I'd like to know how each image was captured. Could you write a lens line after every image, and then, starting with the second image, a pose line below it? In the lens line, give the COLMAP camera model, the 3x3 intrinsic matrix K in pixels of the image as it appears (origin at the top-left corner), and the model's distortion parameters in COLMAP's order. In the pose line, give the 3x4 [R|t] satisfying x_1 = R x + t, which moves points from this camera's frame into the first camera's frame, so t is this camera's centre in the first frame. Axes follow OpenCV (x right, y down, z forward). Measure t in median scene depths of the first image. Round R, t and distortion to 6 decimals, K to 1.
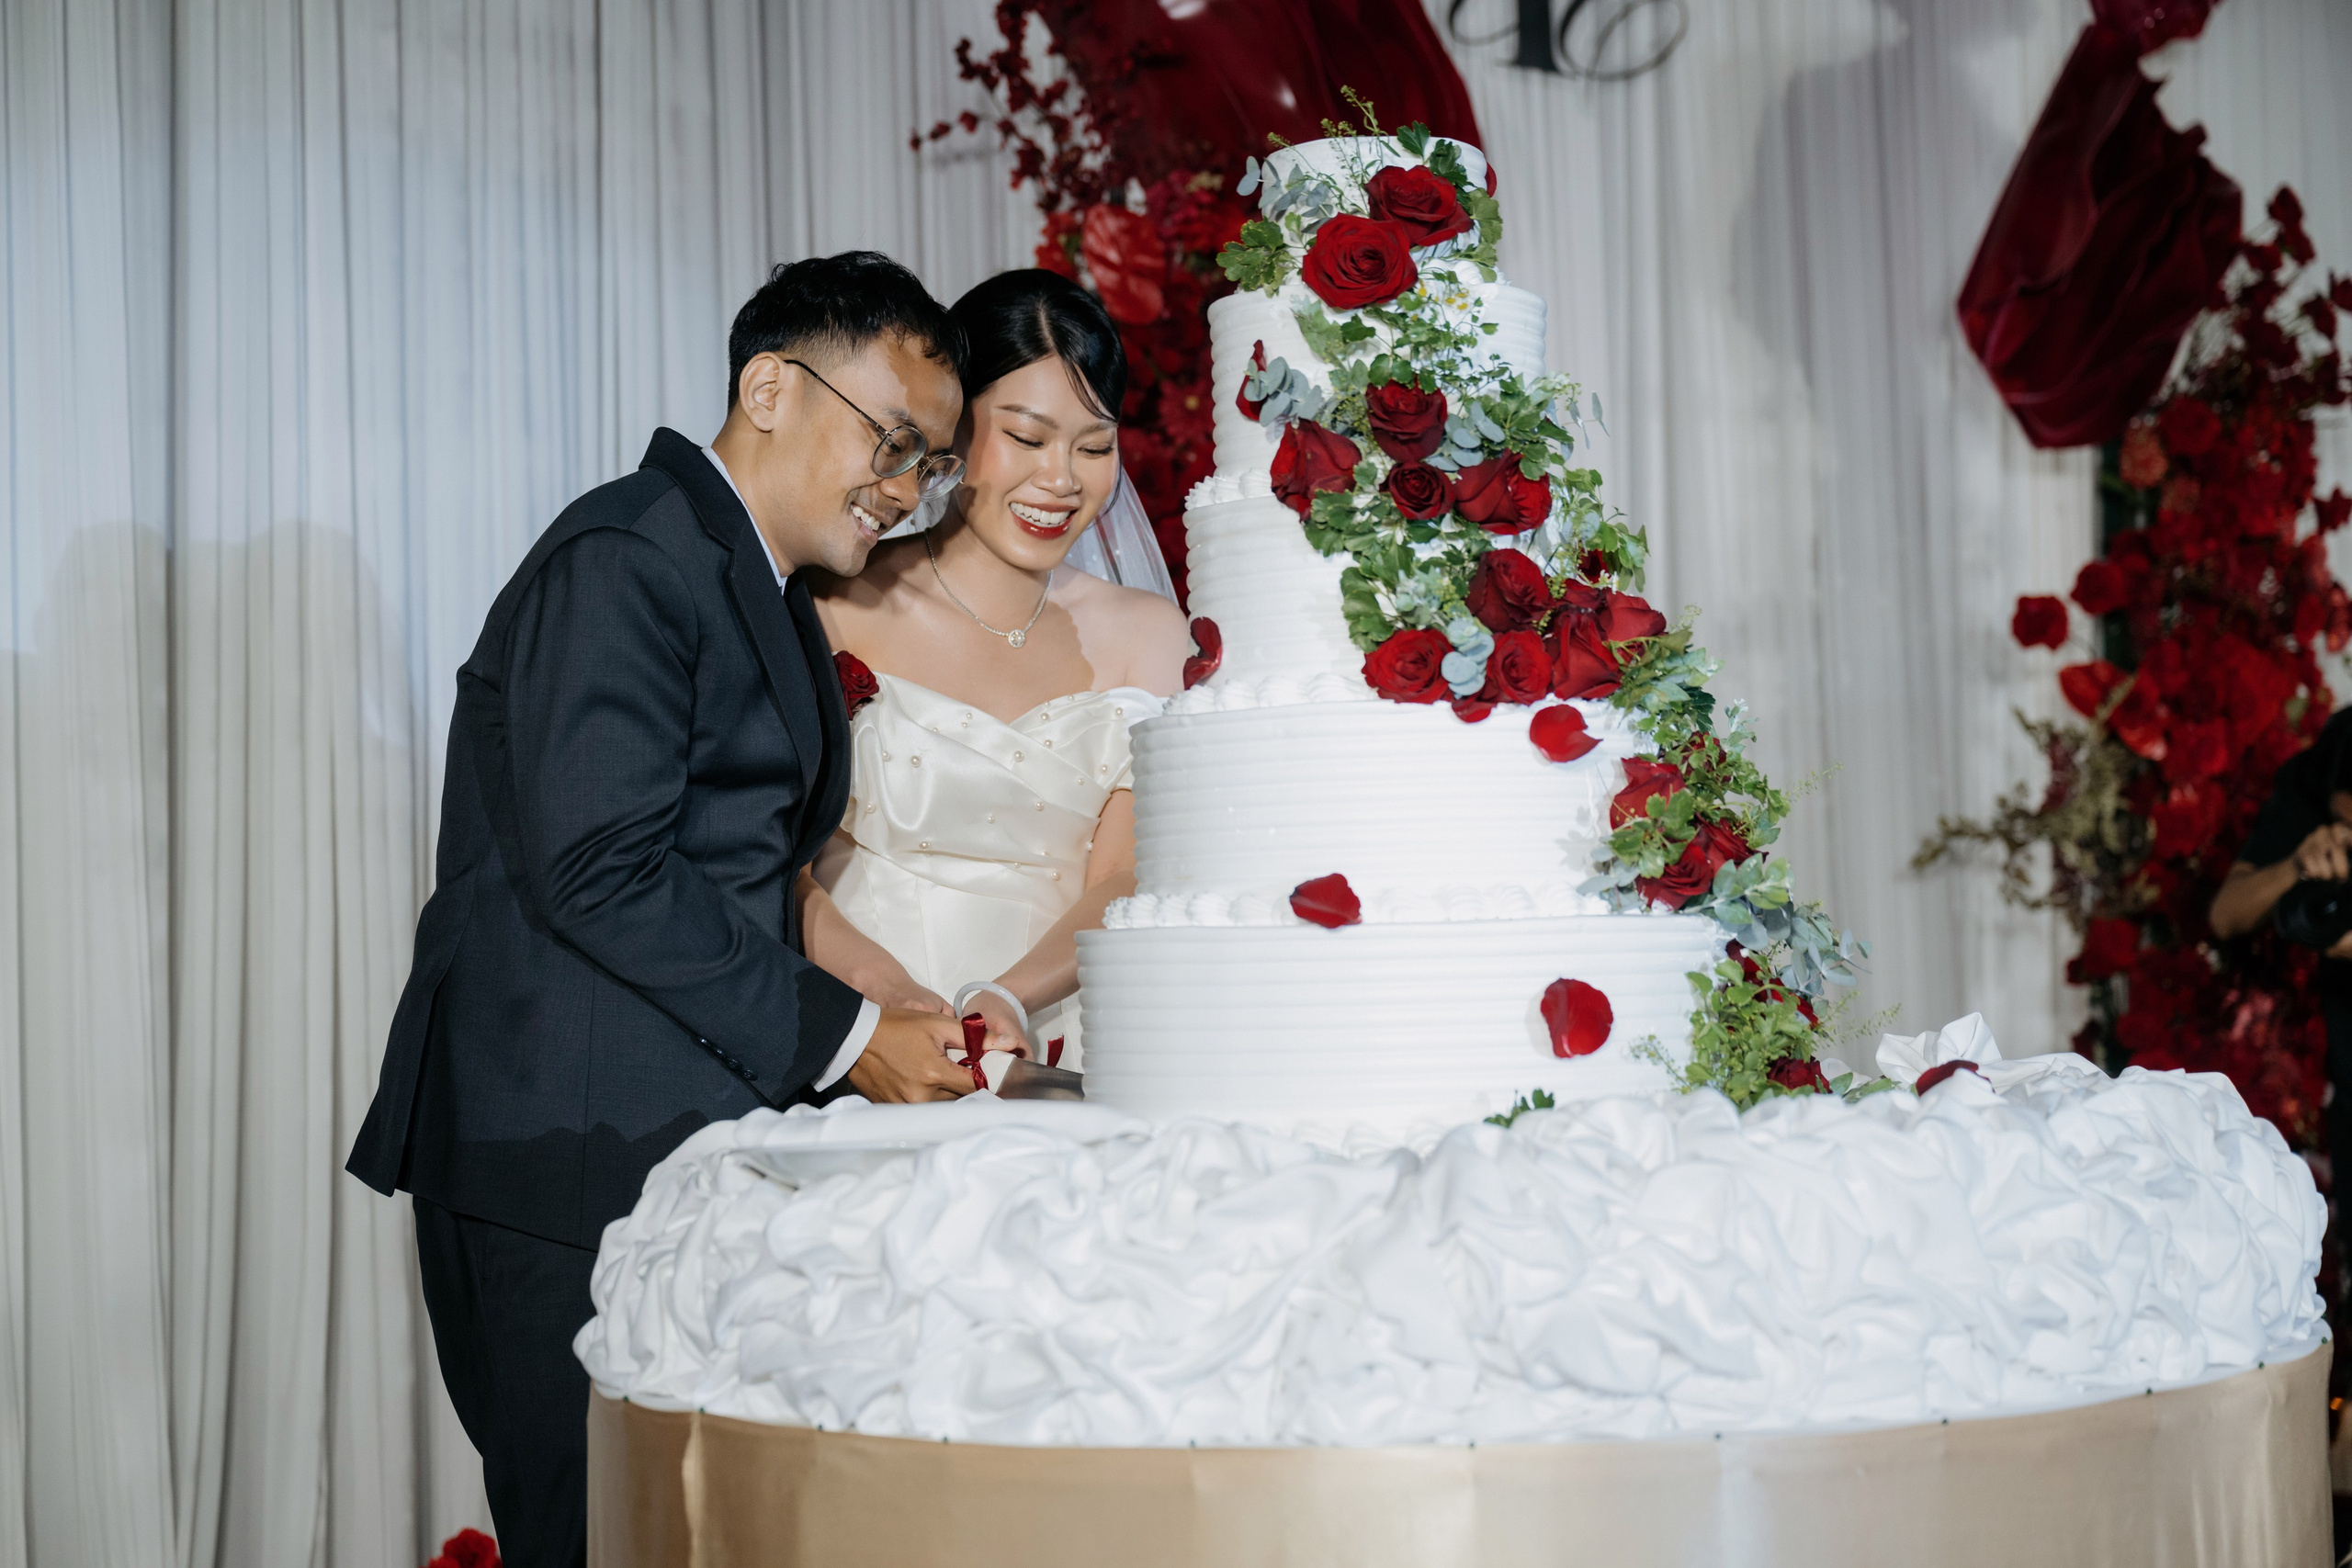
lens RADIAL K [[4068.2, 0, 1174.9], [0, 4068.2, 777.8], [0, 0, 1]] dist [0.085844, 0.000000]
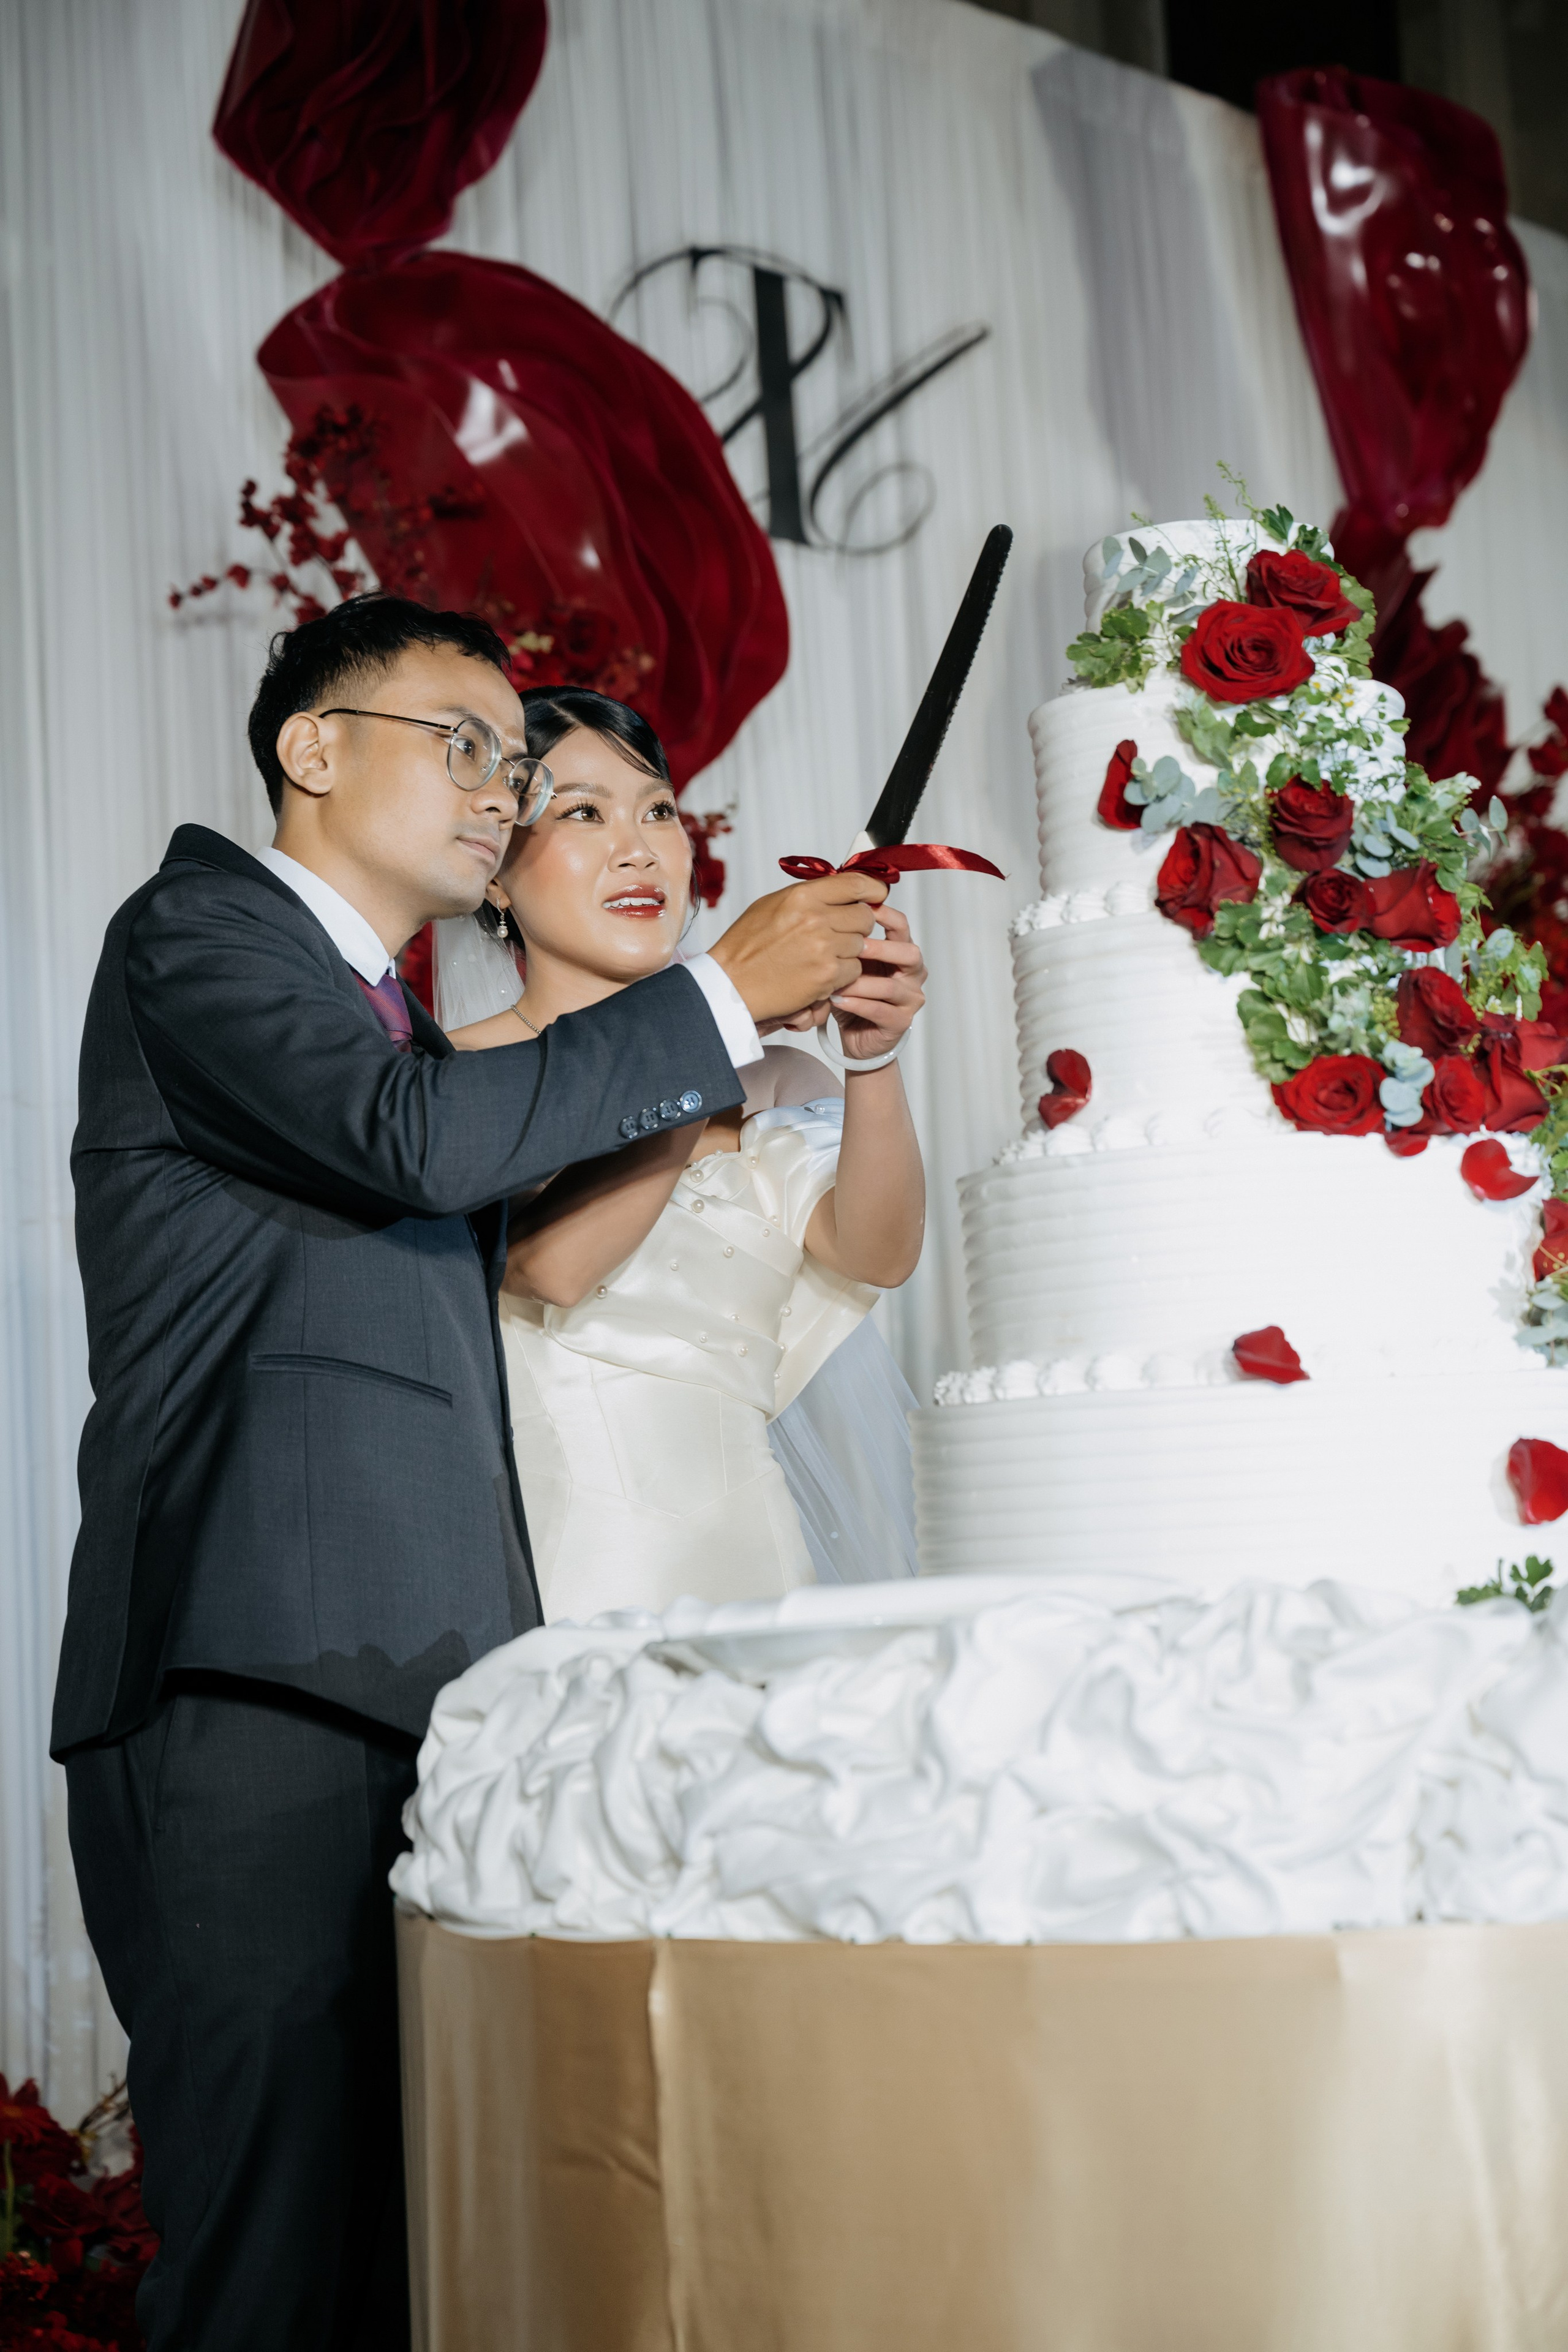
lens RADIAL K [[4706.1, 0, 784.1], [0, 4706.1, 1176.5], [0, 0, 1]] dist [-0.020391, 0.000000]
pose [[0.985870, -0.008278, 0.167305, -0.233803], [0.016518, 0.998715, -0.047919, 0.037827], [-0.166693, 0.050005, 0.984740, -0.002401]]
